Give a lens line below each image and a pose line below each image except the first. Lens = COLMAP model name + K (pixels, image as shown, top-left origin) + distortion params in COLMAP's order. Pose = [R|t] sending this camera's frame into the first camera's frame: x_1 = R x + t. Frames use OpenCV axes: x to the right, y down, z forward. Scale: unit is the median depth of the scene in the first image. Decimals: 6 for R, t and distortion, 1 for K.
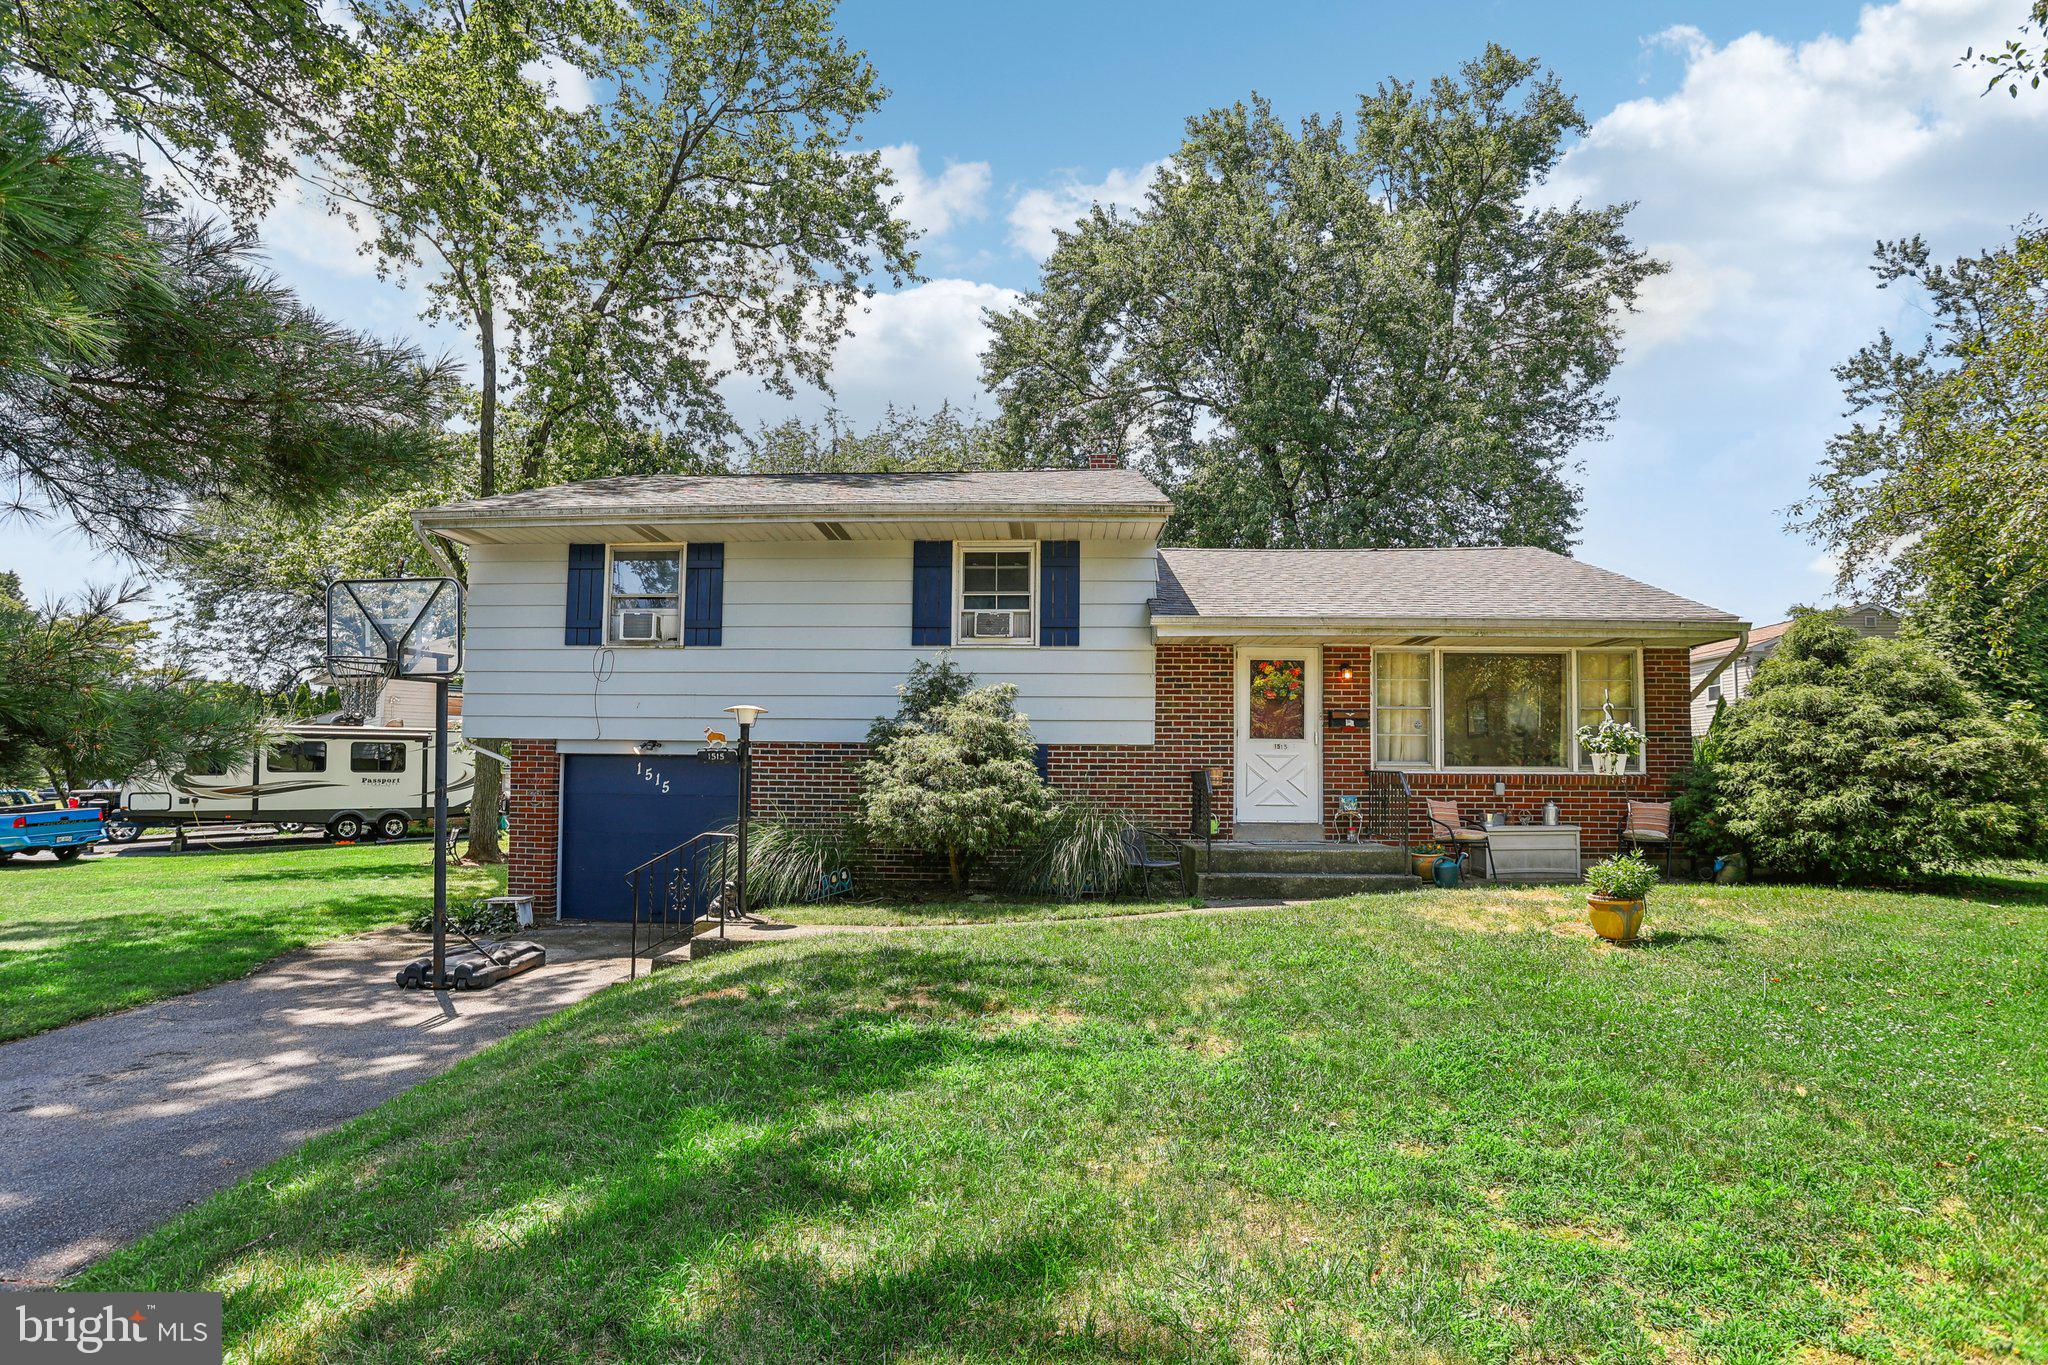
lens RADIAL K [[1019.9, 0, 1053.1], [0, 1019.9, 745.9], [0, 0, 1]] dist [0.001492, 0.001468]
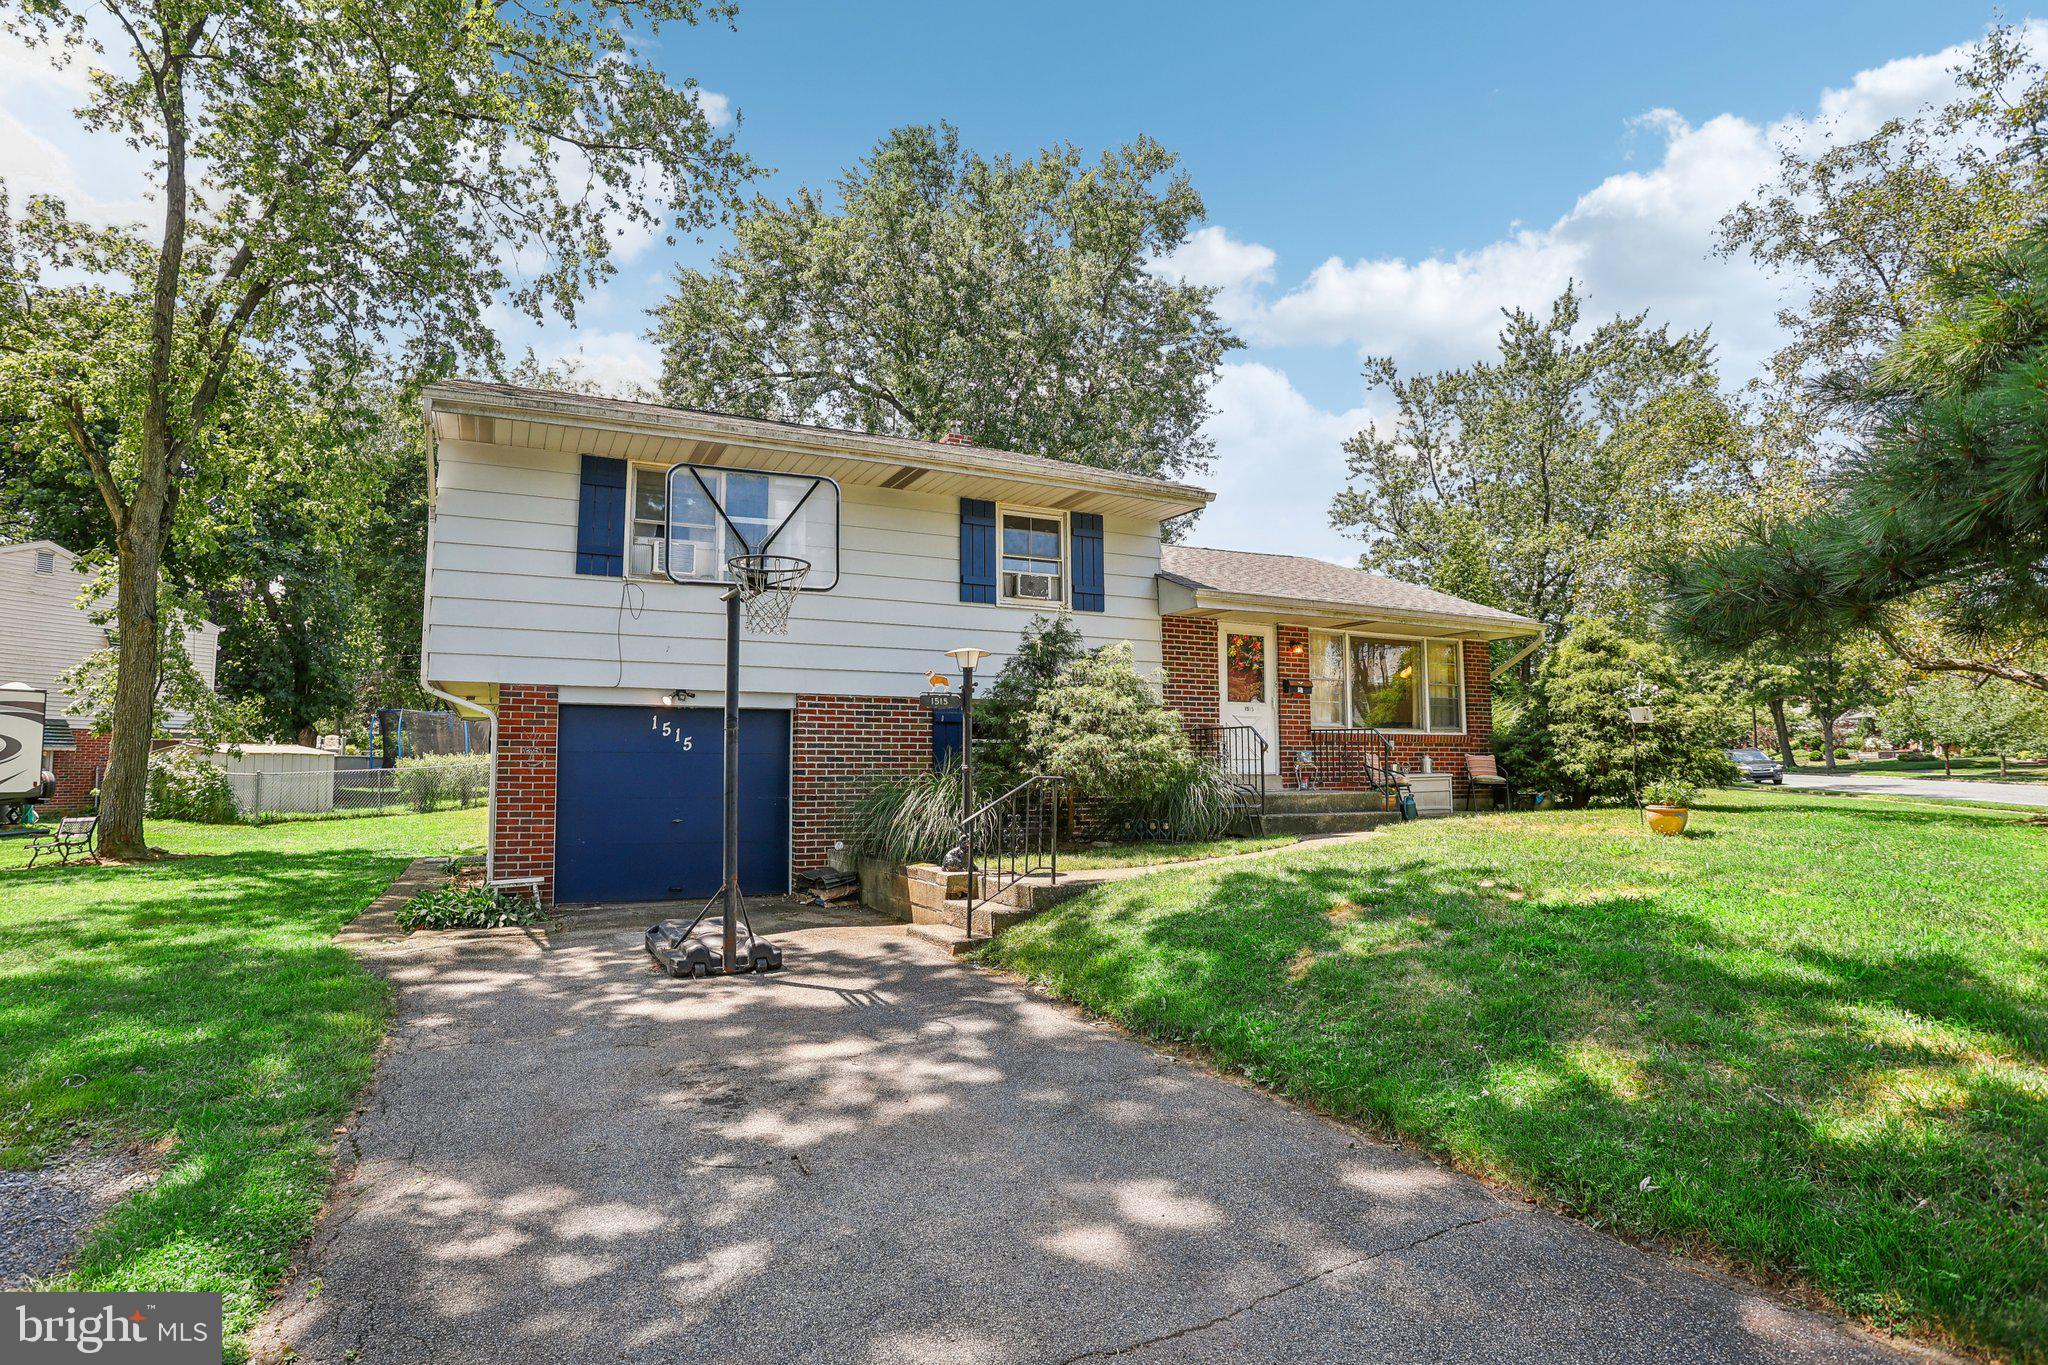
lens RADIAL K [[1030.6, 0, 1024.0], [0, 1030.6, 682.5], [0, 0, 1]] dist [-0.017770, 0.013973]
pose [[0.883785, 0.030421, 0.466903, -0.546226], [-0.006358, 0.998573, -0.053028, 0.033425], [-0.467850, 0.043896, 0.882717, 0.086360]]
